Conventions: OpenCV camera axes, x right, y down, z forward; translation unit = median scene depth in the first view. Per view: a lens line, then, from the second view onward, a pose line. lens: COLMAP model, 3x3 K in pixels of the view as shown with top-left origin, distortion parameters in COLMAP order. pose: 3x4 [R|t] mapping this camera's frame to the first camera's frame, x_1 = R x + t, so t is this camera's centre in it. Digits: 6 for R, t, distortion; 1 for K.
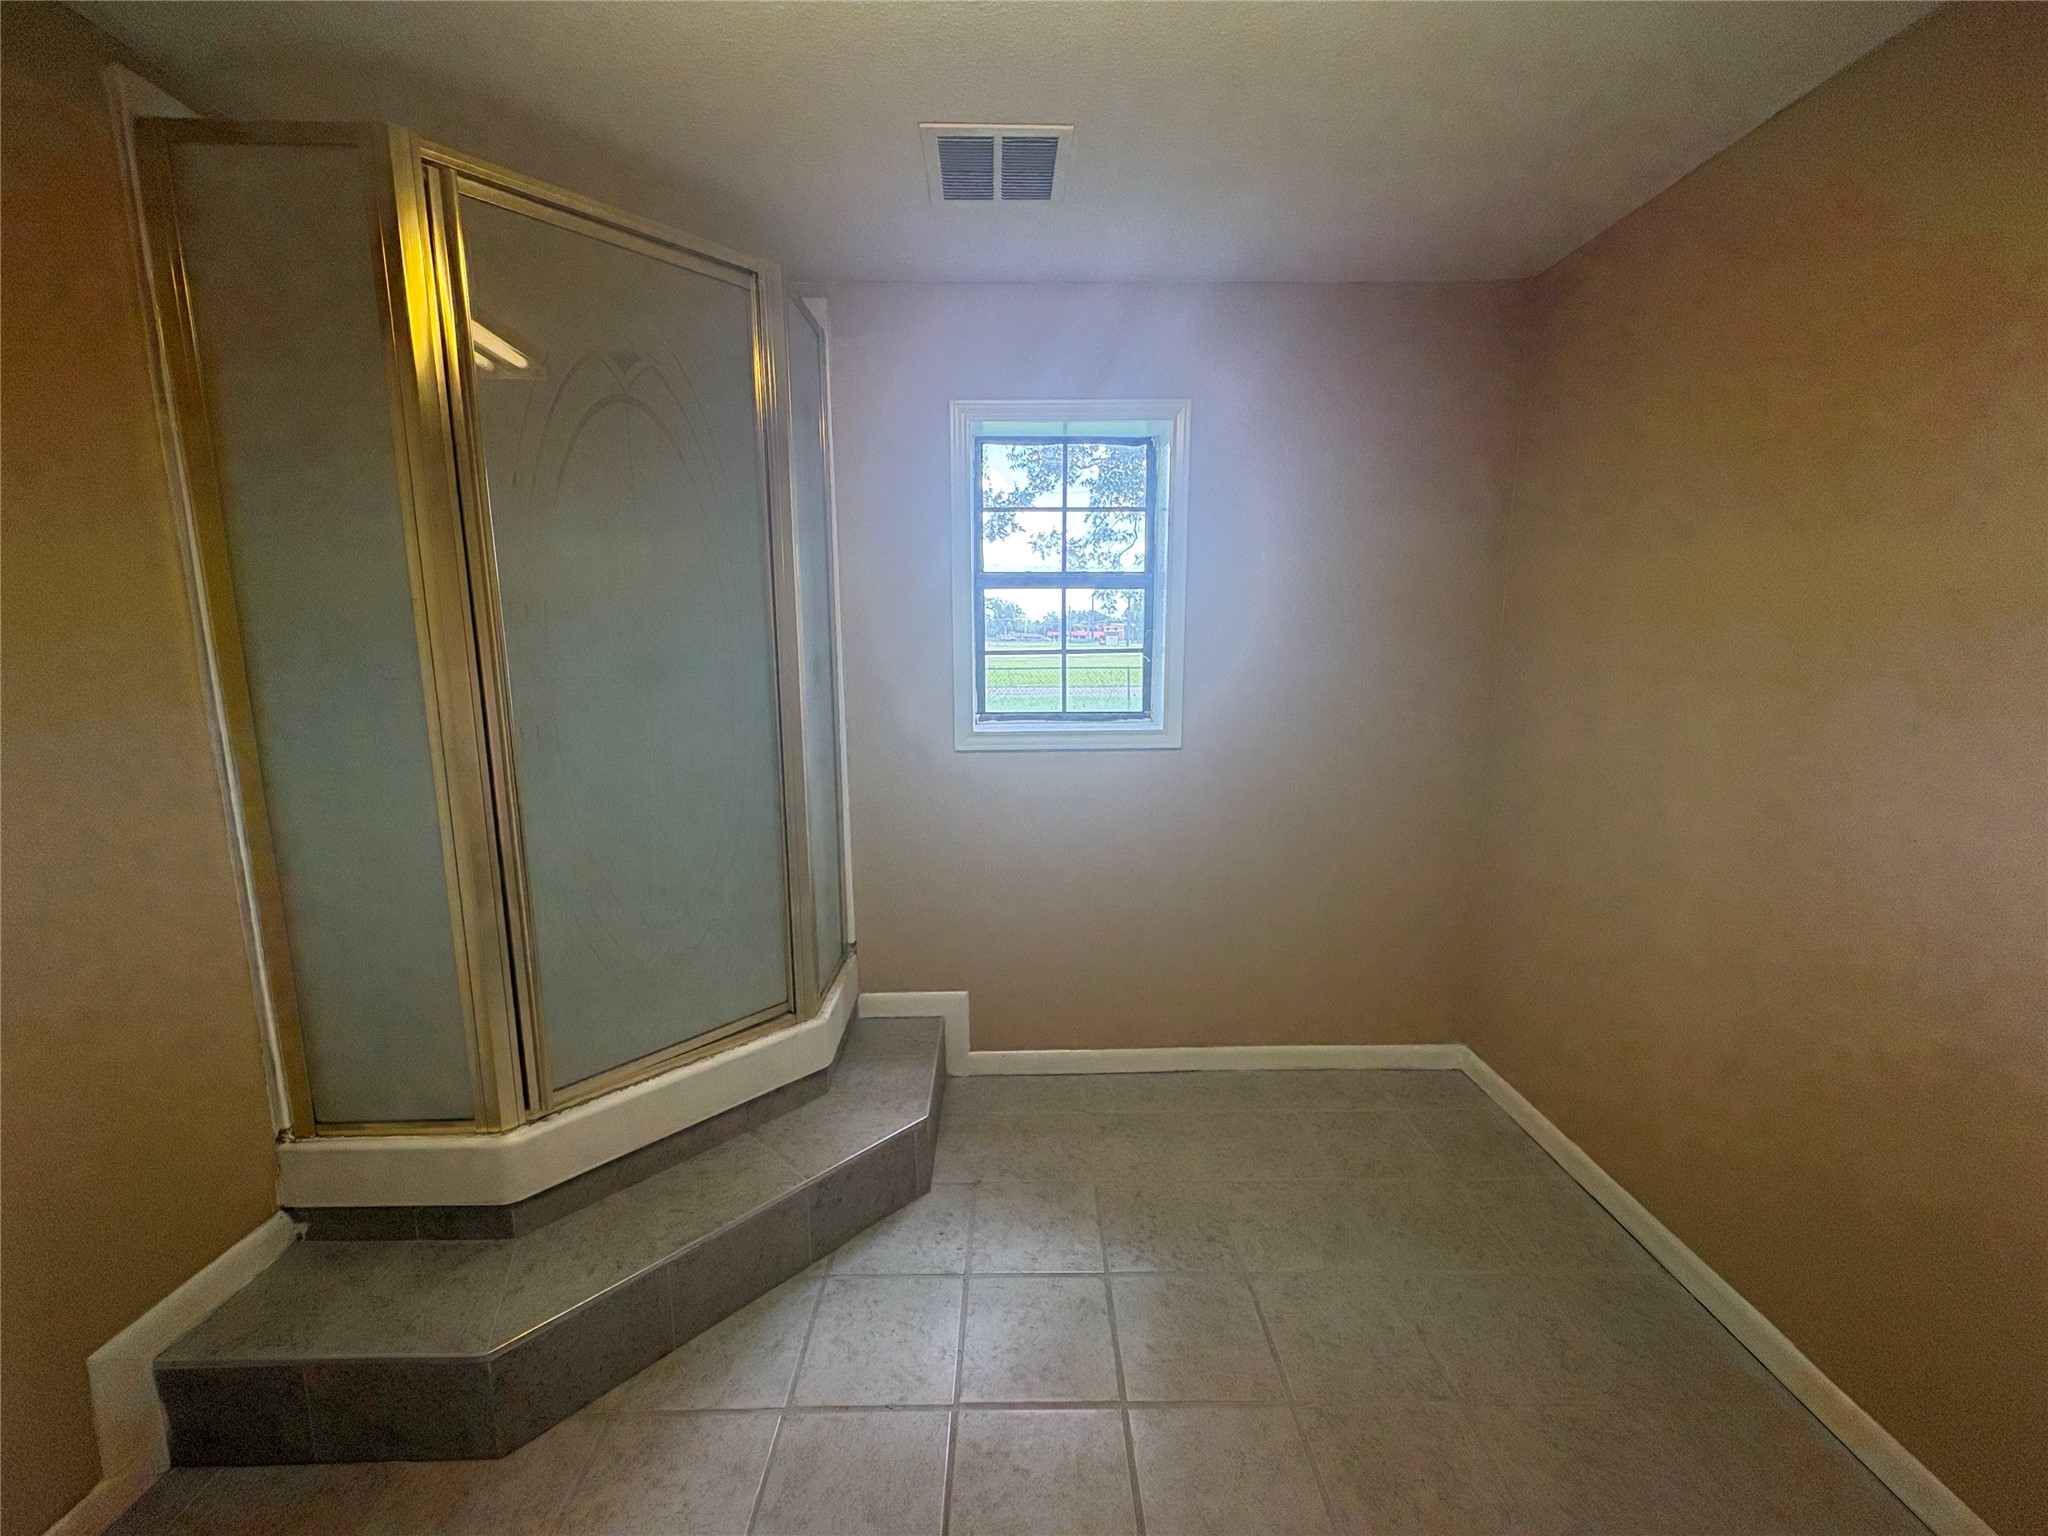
lens RADIAL K [[816.0, 0, 1024.0], [0, 816.0, 768.0], [0, 0, 1]] dist [0.001019, 0.000077]
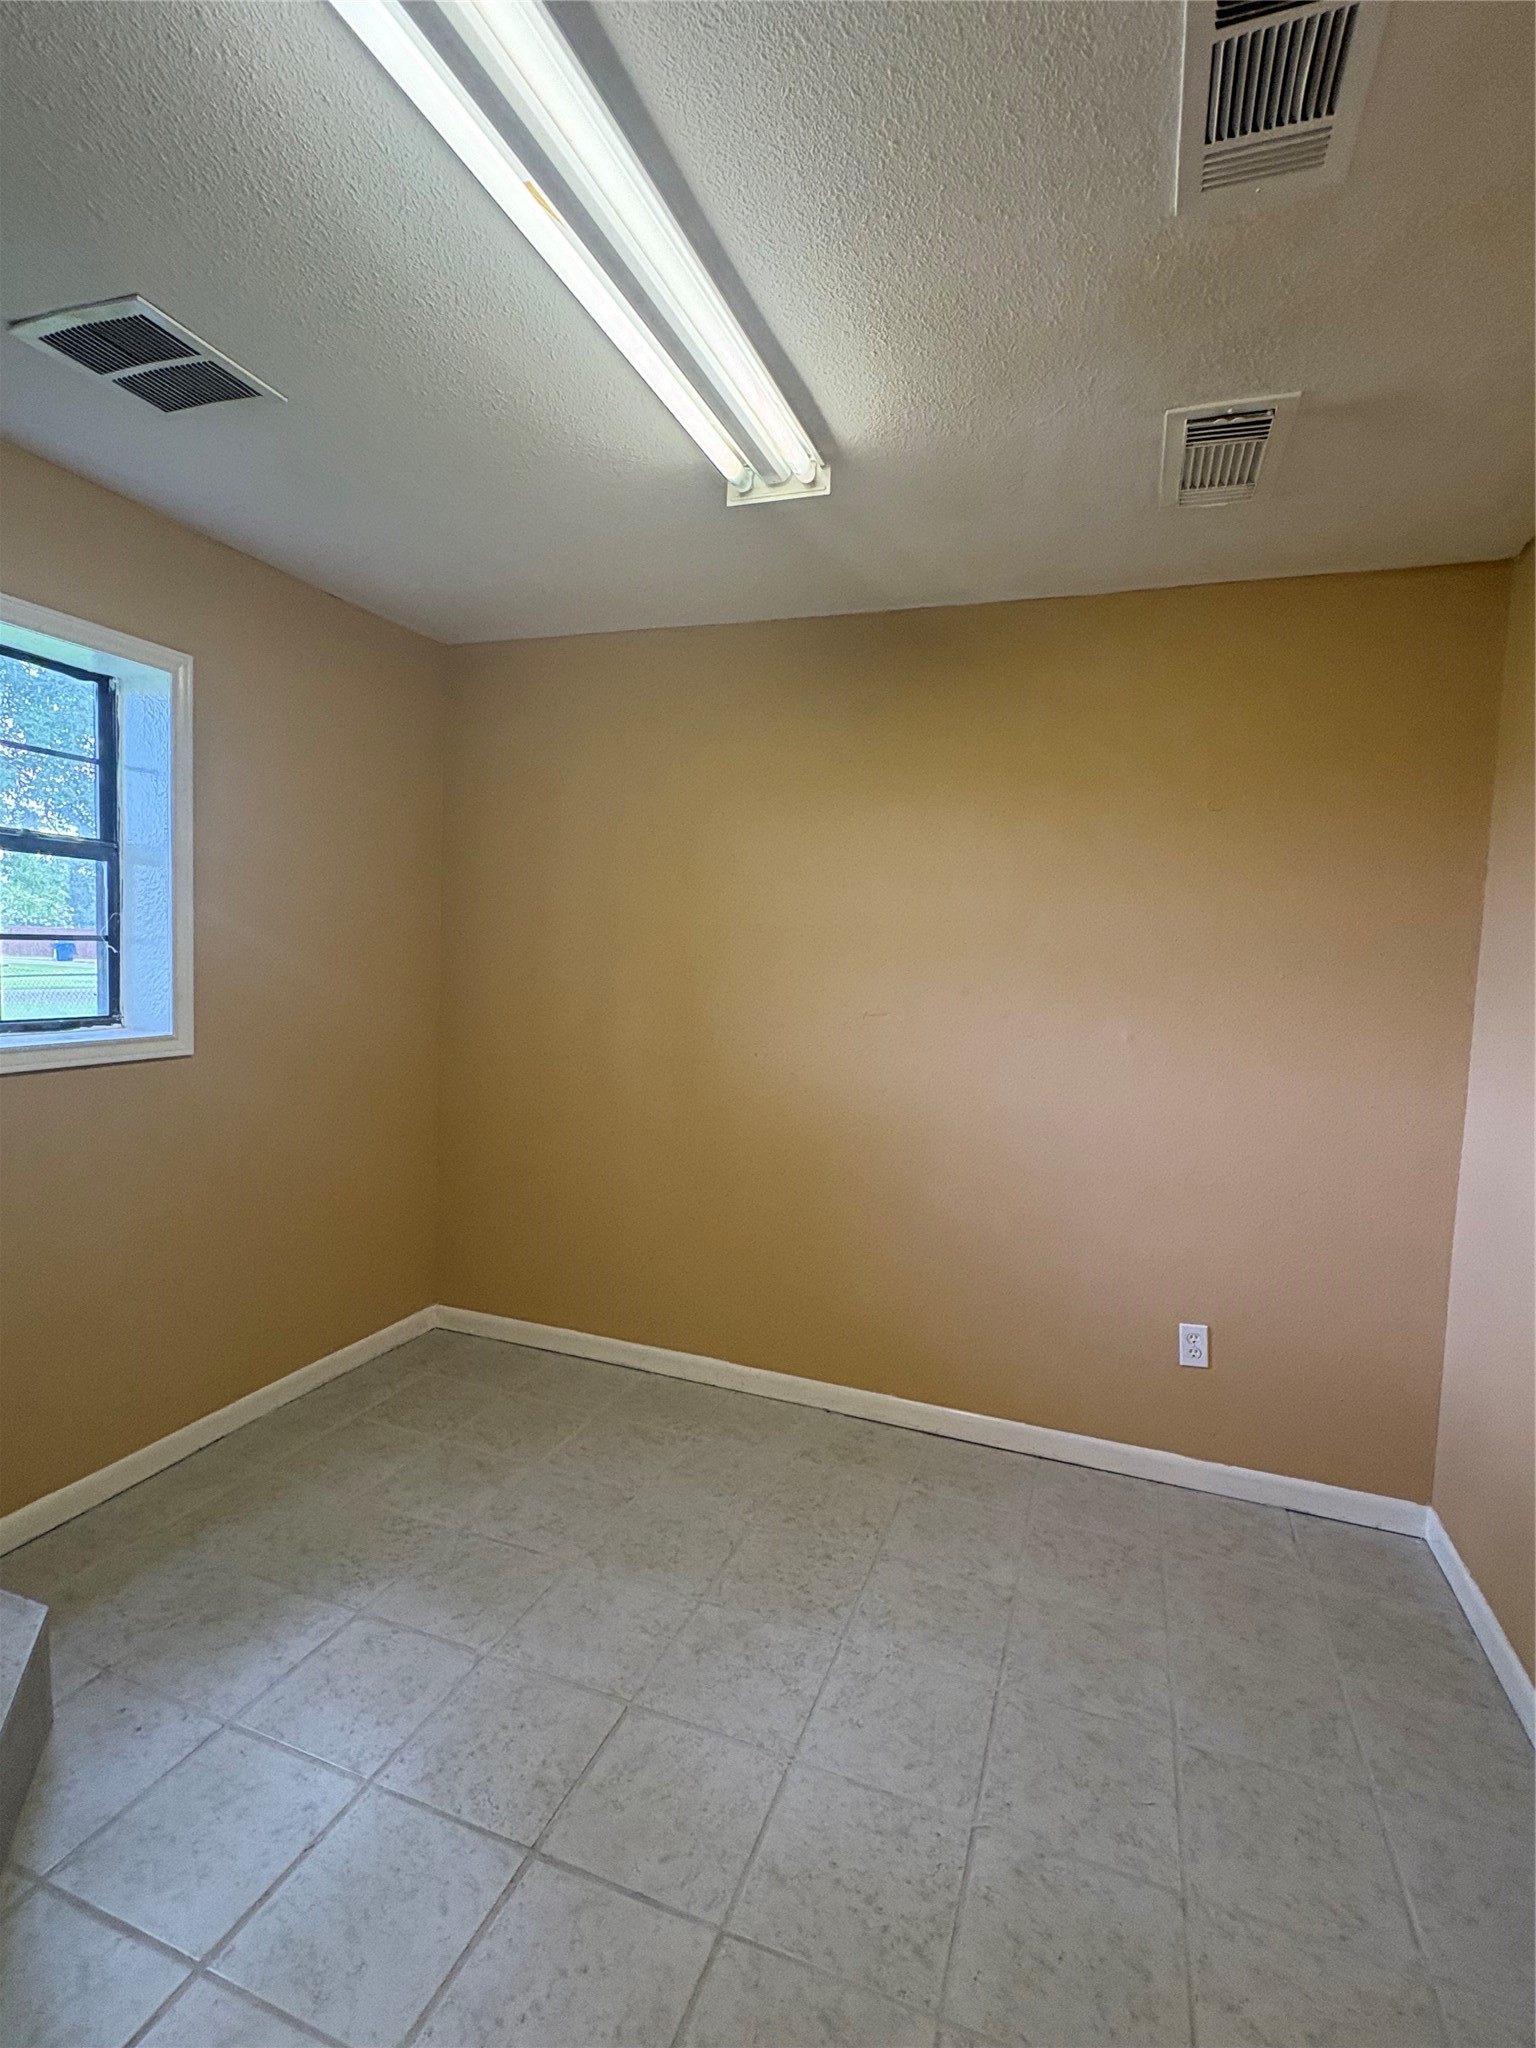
lens RADIAL K [[967.3, 0, 768.0], [0, 967.3, 1024.0], [0, 0, 1]] dist [0.003120, 0.001189]
pose [[0.359486, -0.052051, 0.931698, -0.598092], [0.110403, 0.993803, 0.012923, -0.003947], [-0.926596, 0.098216, 0.363005, 0.091286]]
